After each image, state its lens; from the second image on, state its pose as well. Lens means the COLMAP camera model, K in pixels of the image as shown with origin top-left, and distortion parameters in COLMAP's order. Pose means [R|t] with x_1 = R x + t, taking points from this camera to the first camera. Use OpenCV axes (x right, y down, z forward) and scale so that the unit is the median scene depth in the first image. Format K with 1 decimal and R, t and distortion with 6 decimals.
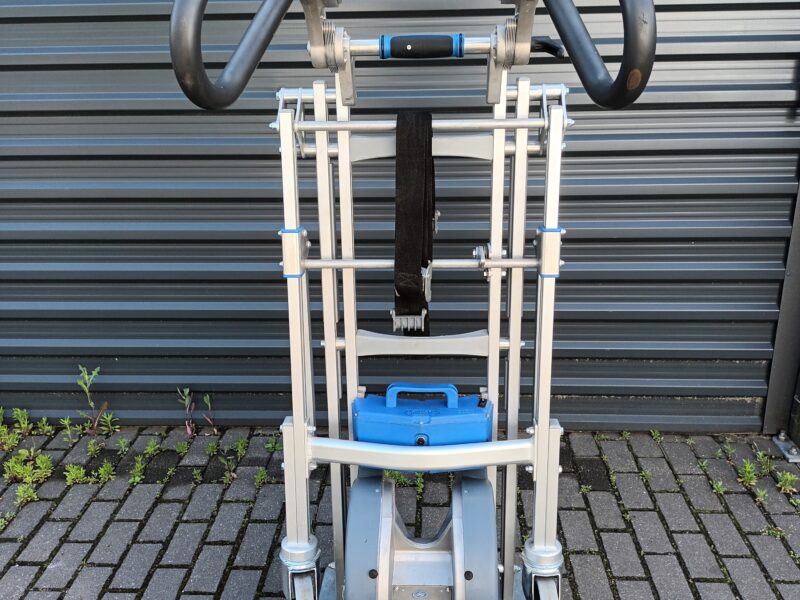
lens RADIAL K [[792.3, 0, 400.0], [0, 792.3, 300.0], [0, 0, 1]] dist [0.122913, -0.237667]
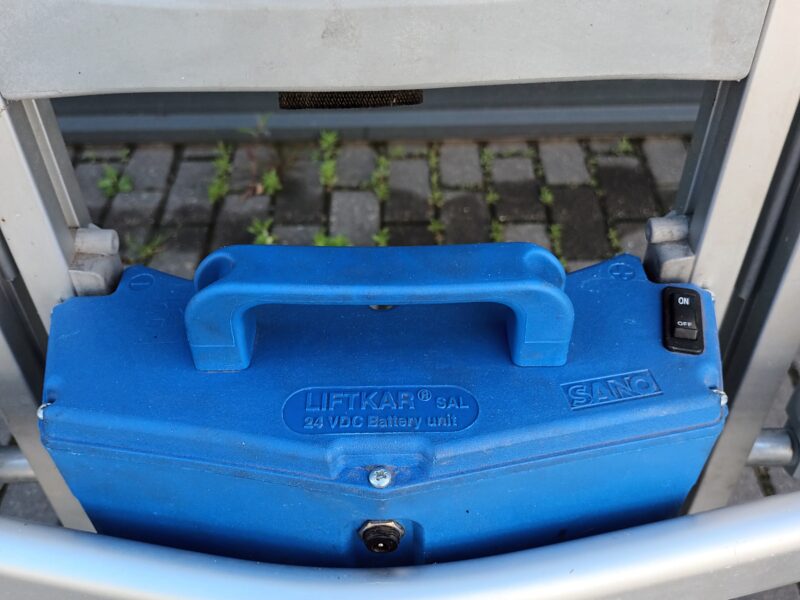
lens RADIAL K [[792.3, 0, 400.0], [0, 792.3, 300.0], [0, 0, 1]] dist [0.122913, -0.237667]
pose [[0.998554, -0.039413, 0.036556, 0.016713], [0.019699, 0.901013, 0.433344, 0.023814], [-0.050017, -0.431997, 0.900487, 0.541726]]
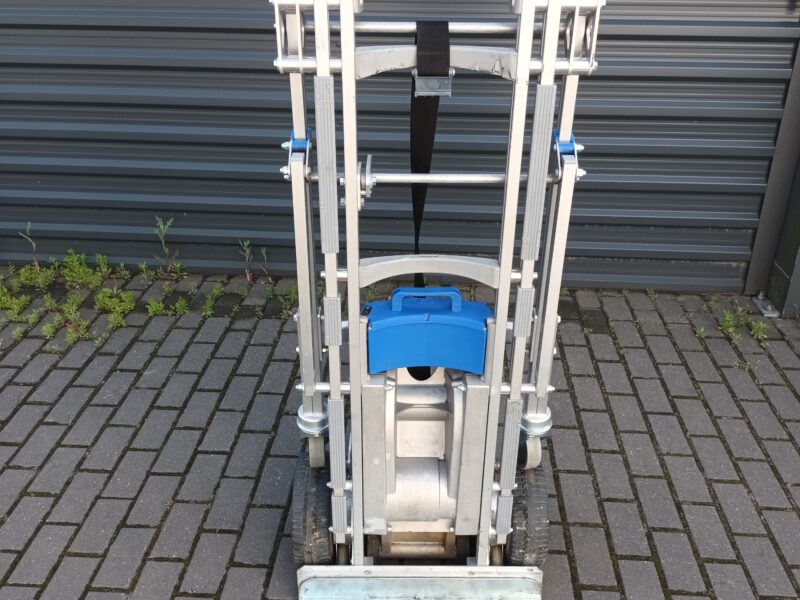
lens RADIAL K [[792.3, 0, 400.0], [0, 792.3, 300.0], [0, 0, 1]] dist [0.122913, -0.237667]
pose [[0.999514, 0.030624, -0.005791, -0.043115], [-0.029728, 0.992571, 0.117979, 0.063202], [0.009361, -0.117750, 0.992999, -0.180923]]
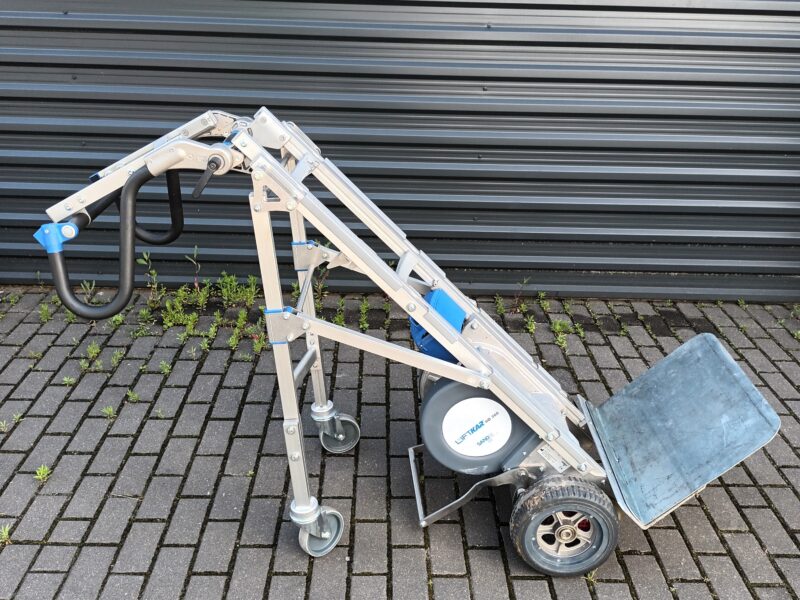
lens RADIAL K [[792.3, 0, 400.0], [0, 792.3, 300.0], [0, 0, 1]] dist [0.122913, -0.237667]
pose [[0.996896, 0.016964, 0.076877, -0.414222], [-0.022252, 0.997406, 0.068456, 0.100727], [-0.075516, -0.069954, 0.994688, -0.331965]]
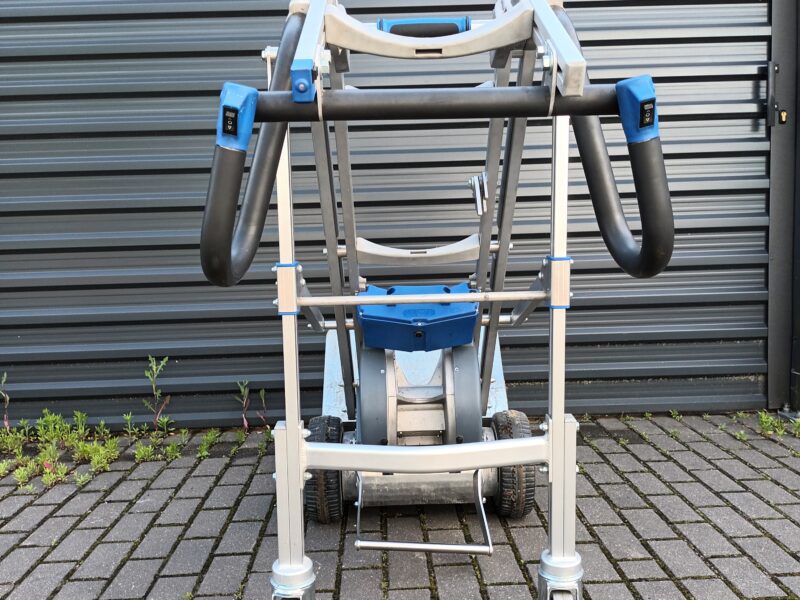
lens RADIAL K [[792.3, 0, 400.0], [0, 792.3, 300.0], [0, 0, 1]] dist [0.122913, -0.237667]
pose [[0.997315, -0.018403, 0.070879, -0.157614], [0.035860, 0.966642, -0.253607, 0.337839], [-0.063847, 0.255468, 0.964707, -0.092061]]
